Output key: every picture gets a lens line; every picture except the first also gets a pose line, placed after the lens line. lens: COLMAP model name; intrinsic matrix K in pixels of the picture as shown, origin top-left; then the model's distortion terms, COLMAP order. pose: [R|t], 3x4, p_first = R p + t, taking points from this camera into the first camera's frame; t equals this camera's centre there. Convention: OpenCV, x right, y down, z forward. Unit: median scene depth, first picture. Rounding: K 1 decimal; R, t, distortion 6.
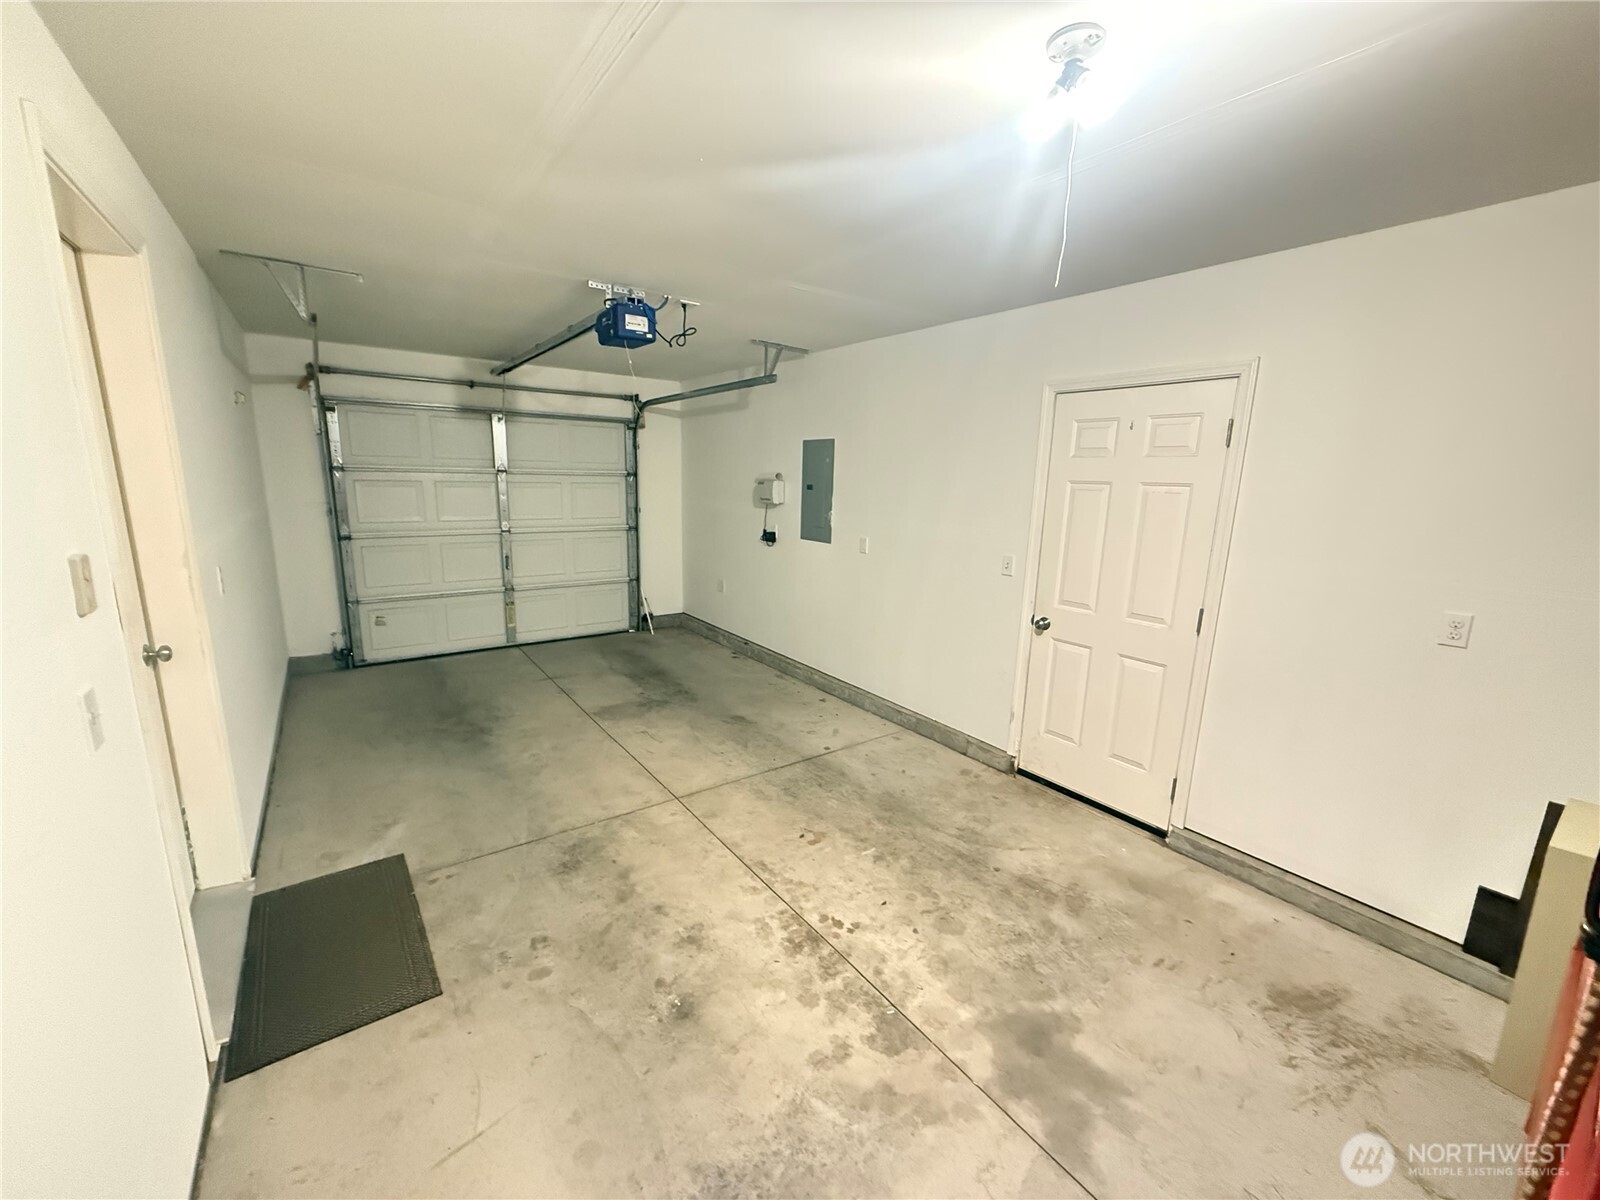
lens RADIAL K [[636.5, 0, 800.0], [0, 636.5, 600.0], [0, 0, 1]] dist [0.001304, -0.000305]
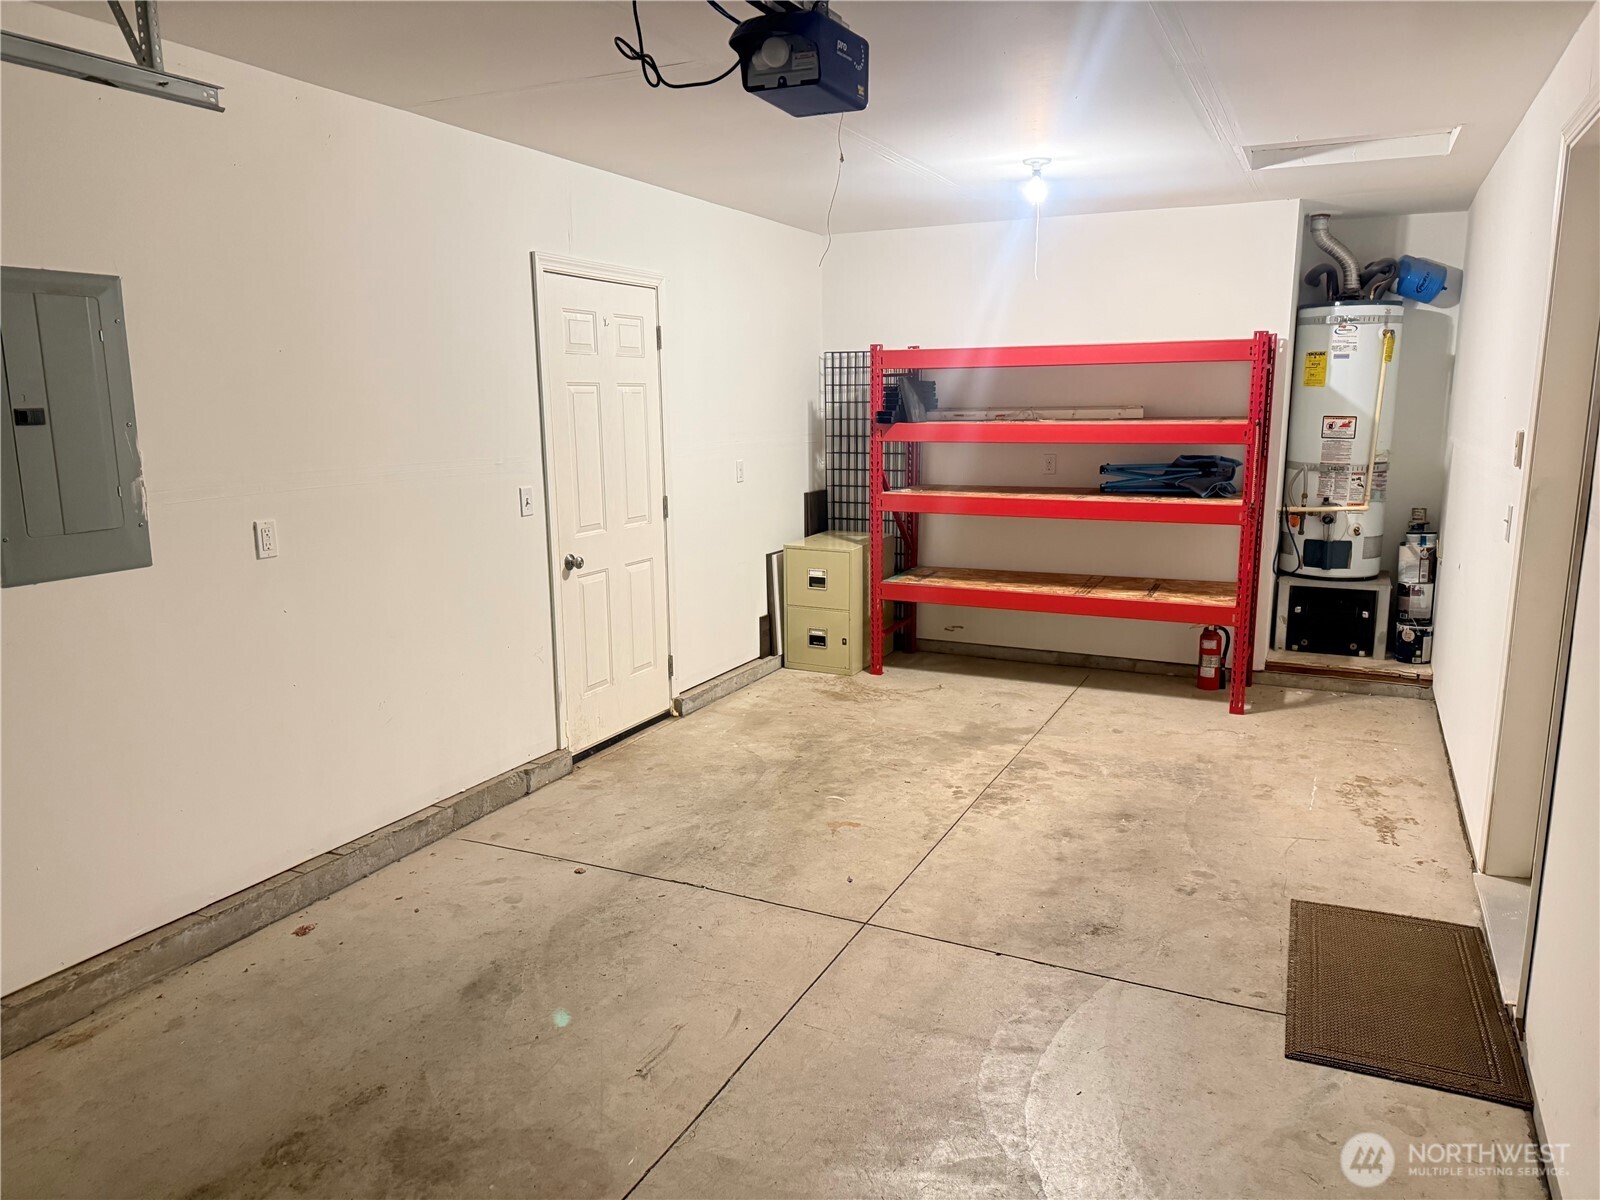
lens RADIAL K [[1115.6, 0, 800.0], [0, 1115.6, 600.0], [0, 0, 1]] dist [0.198202, -0.393583]
pose [[-0.475283, -0.180365, 0.861147, -1.284475], [0.164257, 0.943364, 0.288242, -0.364472], [-0.864364, 0.278446, -0.418739, 1.775730]]
